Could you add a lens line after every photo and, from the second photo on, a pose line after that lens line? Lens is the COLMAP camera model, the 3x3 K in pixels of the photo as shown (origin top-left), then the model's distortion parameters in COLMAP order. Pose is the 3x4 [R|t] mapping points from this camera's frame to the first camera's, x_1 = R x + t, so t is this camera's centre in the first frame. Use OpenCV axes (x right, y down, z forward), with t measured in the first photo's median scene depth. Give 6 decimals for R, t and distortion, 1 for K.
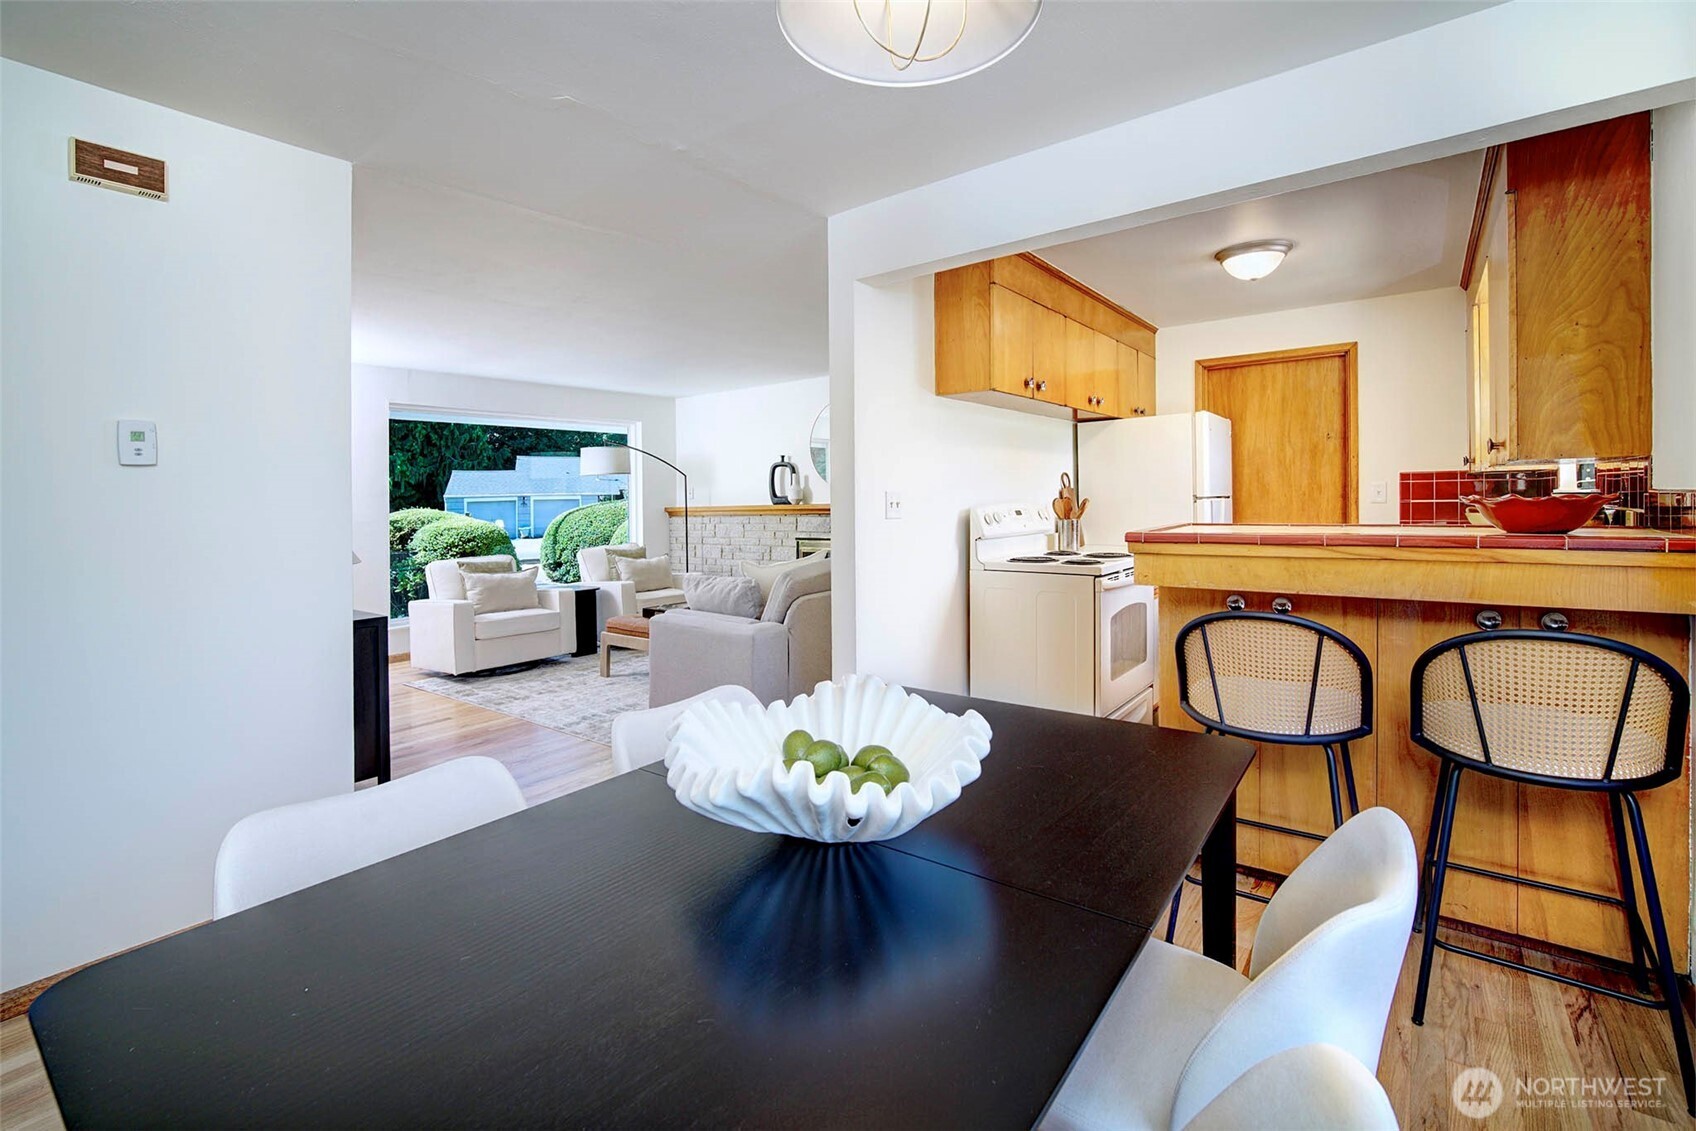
lens RADIAL K [[762.7, 0, 846.9], [0, 762.7, 494.4], [0, 0, 1]] dist [-0.015273, 0.000138]
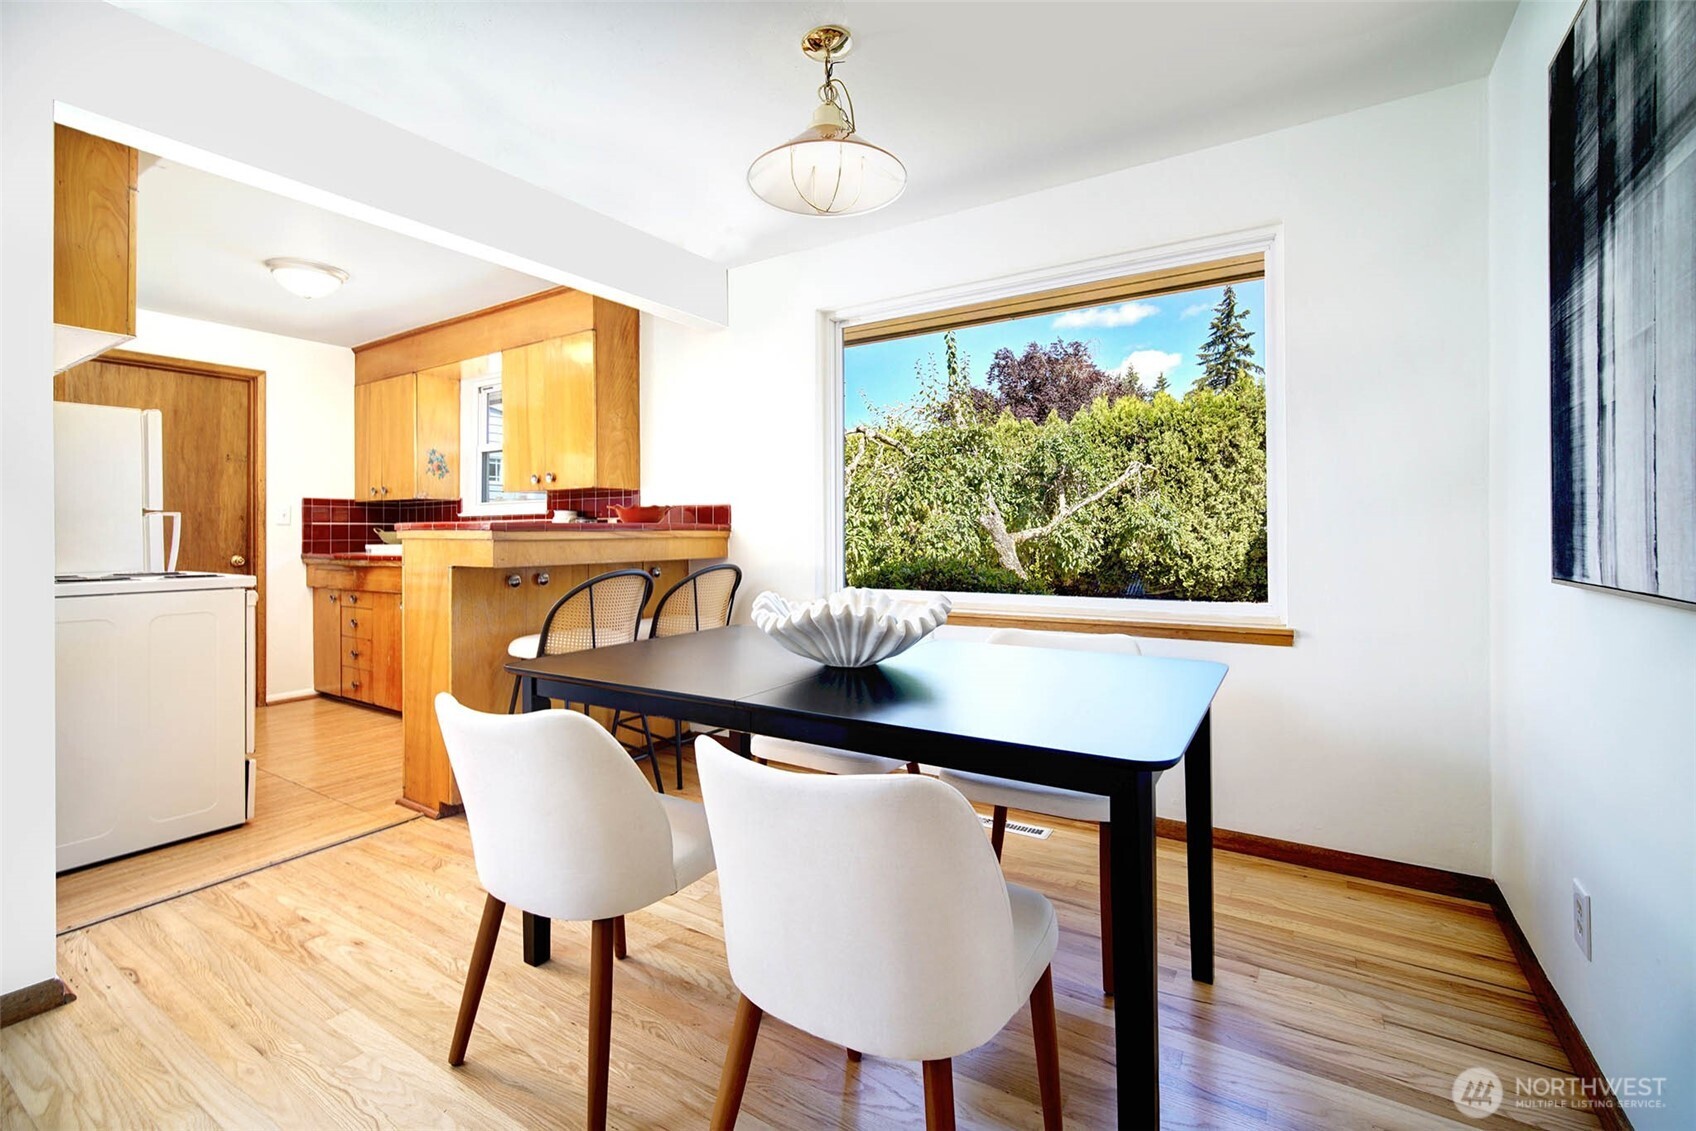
lens RADIAL K [[760.0, 0, 850.3], [0, 760.0, 541.4], [0, 0, 1]] dist [-0.003596, -0.000343]
pose [[-0.073646, 0.006295, 0.997265, -0.454026], [0.002677, 0.999978, -0.006114, 0.045870], [-0.997281, 0.002219, -0.073661, 0.277710]]
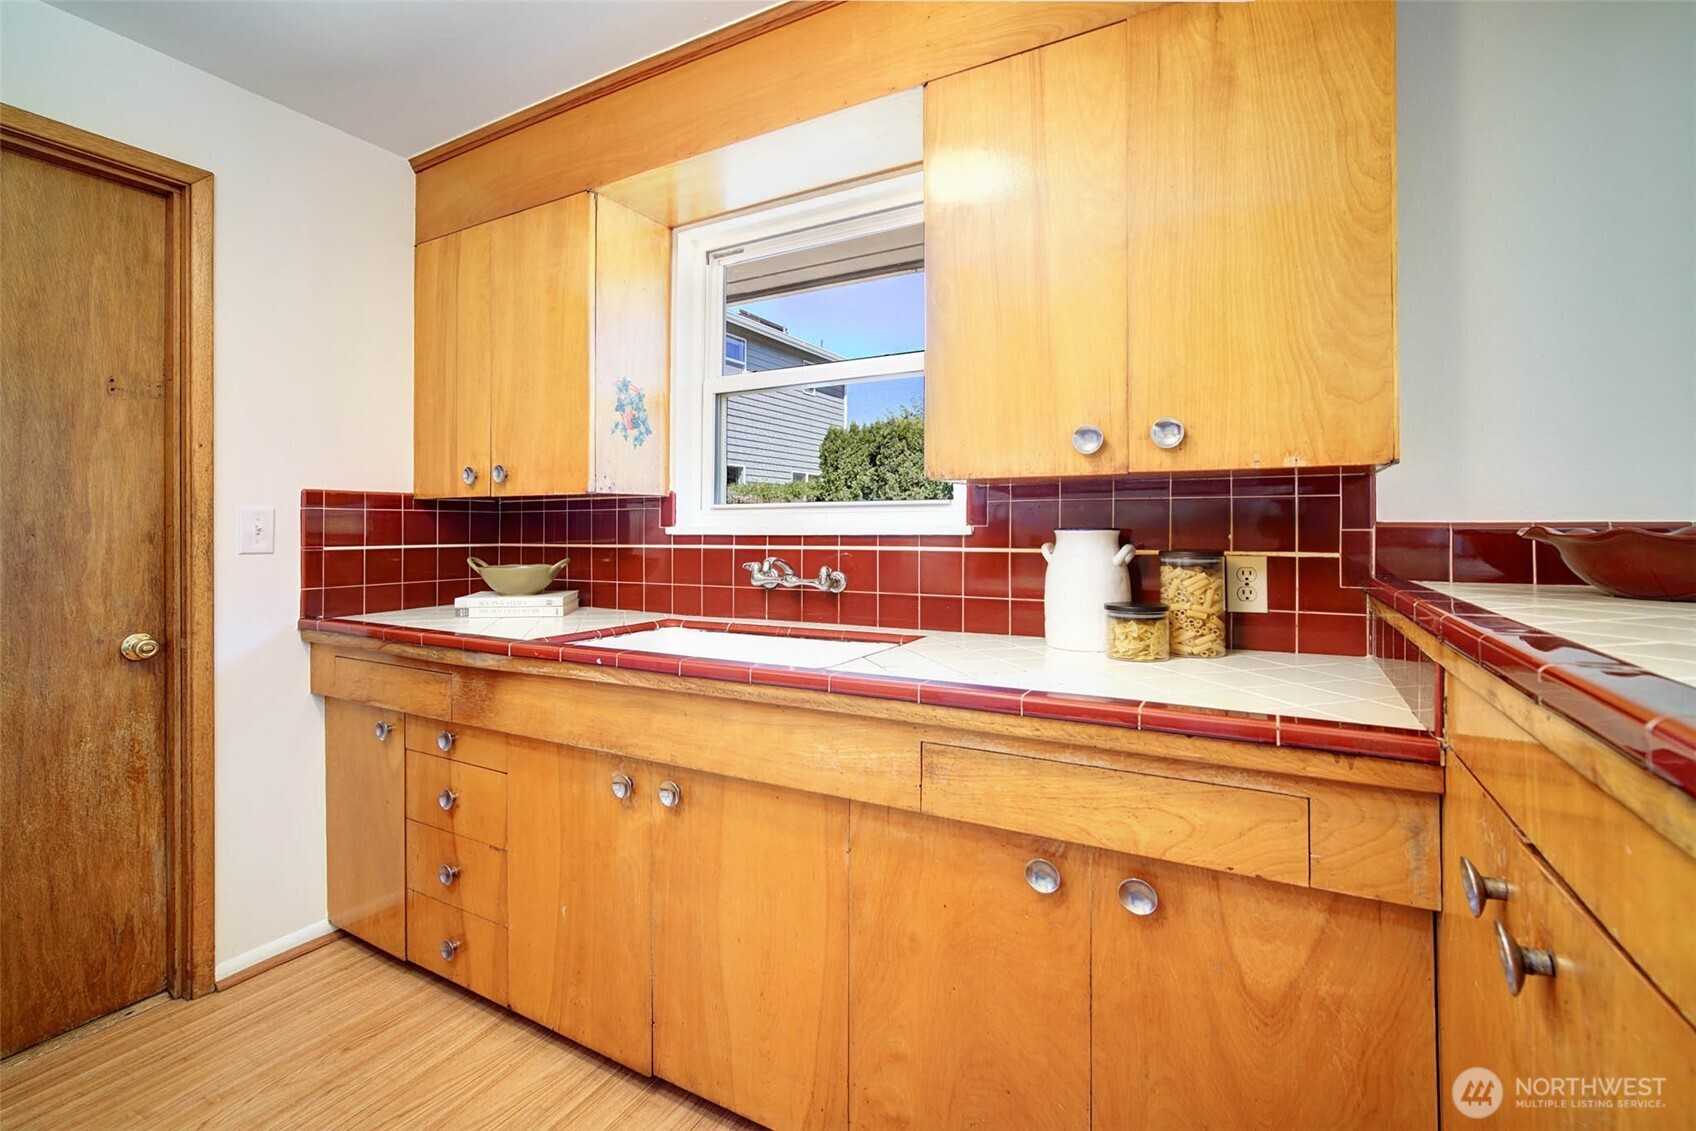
lens RADIAL K [[738.9, 0, 853.0], [0, 738.9, 542.0], [0, 0, 1]] dist [-0.006282, 0.000779]
pose [[-0.152515, 0.001806, 0.988300, 0.219574], [0.001899, 0.999997, -0.001535, 0.006527], [-0.988299, 0.001643, -0.152518, 0.735825]]
